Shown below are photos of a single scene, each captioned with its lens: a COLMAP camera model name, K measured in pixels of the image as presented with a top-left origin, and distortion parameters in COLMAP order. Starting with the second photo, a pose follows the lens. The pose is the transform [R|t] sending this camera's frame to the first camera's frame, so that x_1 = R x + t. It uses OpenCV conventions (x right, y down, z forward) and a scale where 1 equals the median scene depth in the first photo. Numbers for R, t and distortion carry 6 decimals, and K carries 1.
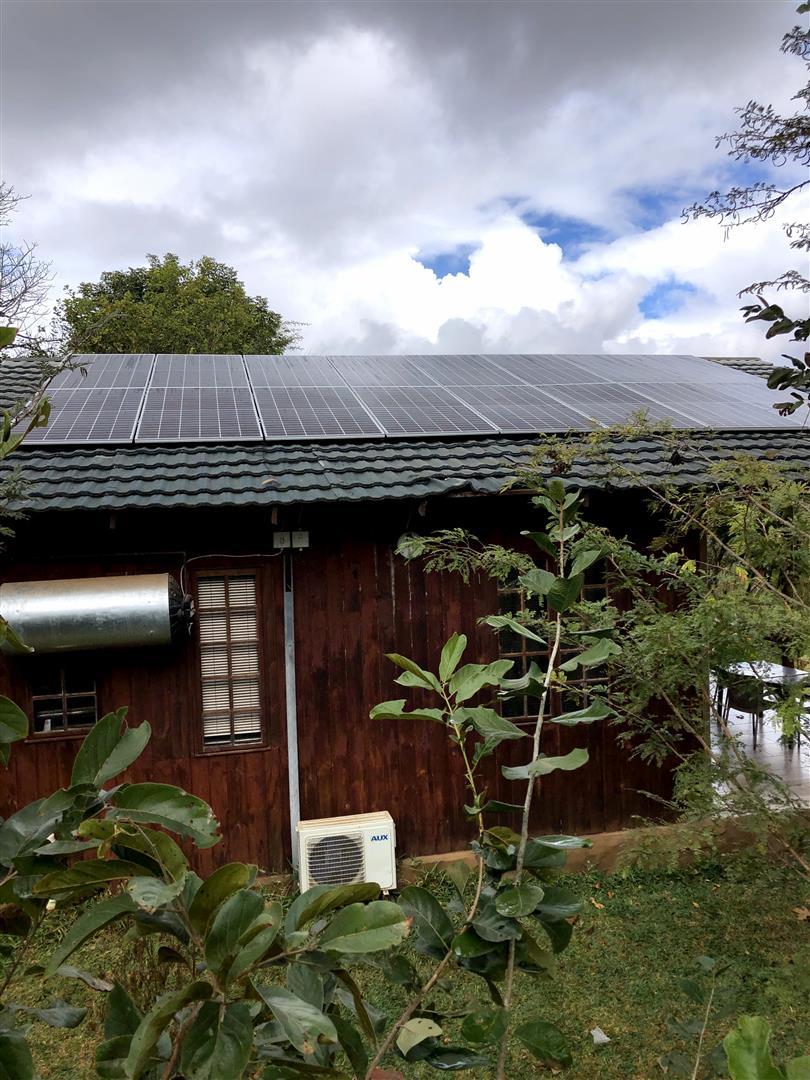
lens RADIAL K [[882.4, 0, 412.6], [0, 882.4, 537.4], [0, 0, 1]] dist [0.037140, -0.035089]
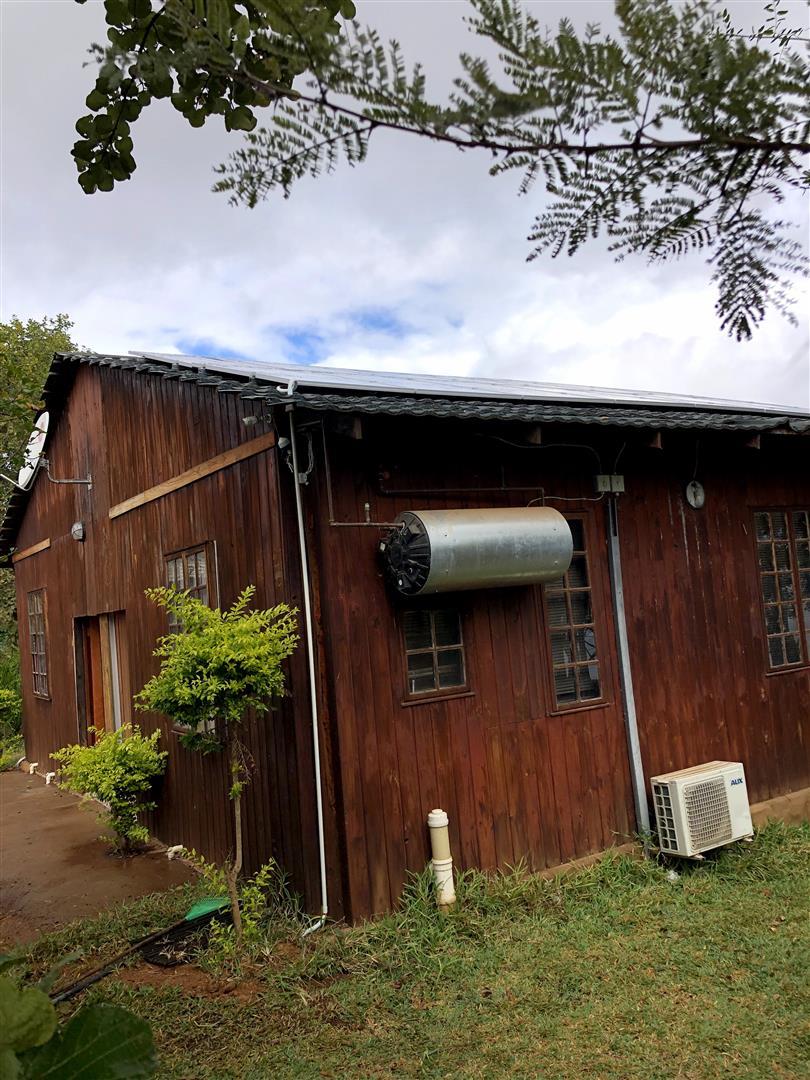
lens RADIAL K [[882.4, 0, 402.6], [0, 882.4, 550.2], [0, 0, 1]] dist [0.037140, -0.035089]
pose [[0.936900, -0.017745, 0.349146, -0.687049], [0.058560, 0.992566, -0.106695, 0.164322], [-0.344657, 0.120408, 0.930975, 0.188863]]
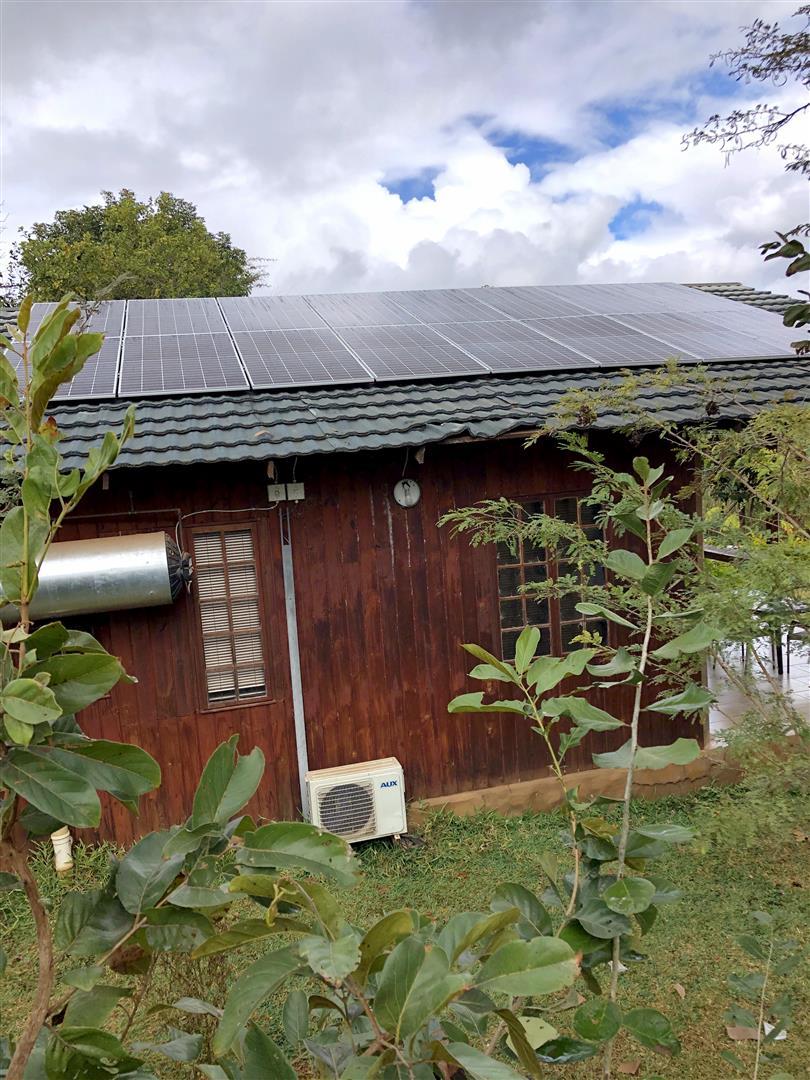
lens RADIAL K [[882.4, 0, 403.1], [0, 882.4, 534.7], [0, 0, 1]] dist [0.037140, -0.035089]
pose [[0.998792, -0.039212, 0.029601, -0.038694], [0.036820, 0.996318, 0.077425, -0.021296], [-0.032528, -0.076242, 0.996559, 0.014978]]
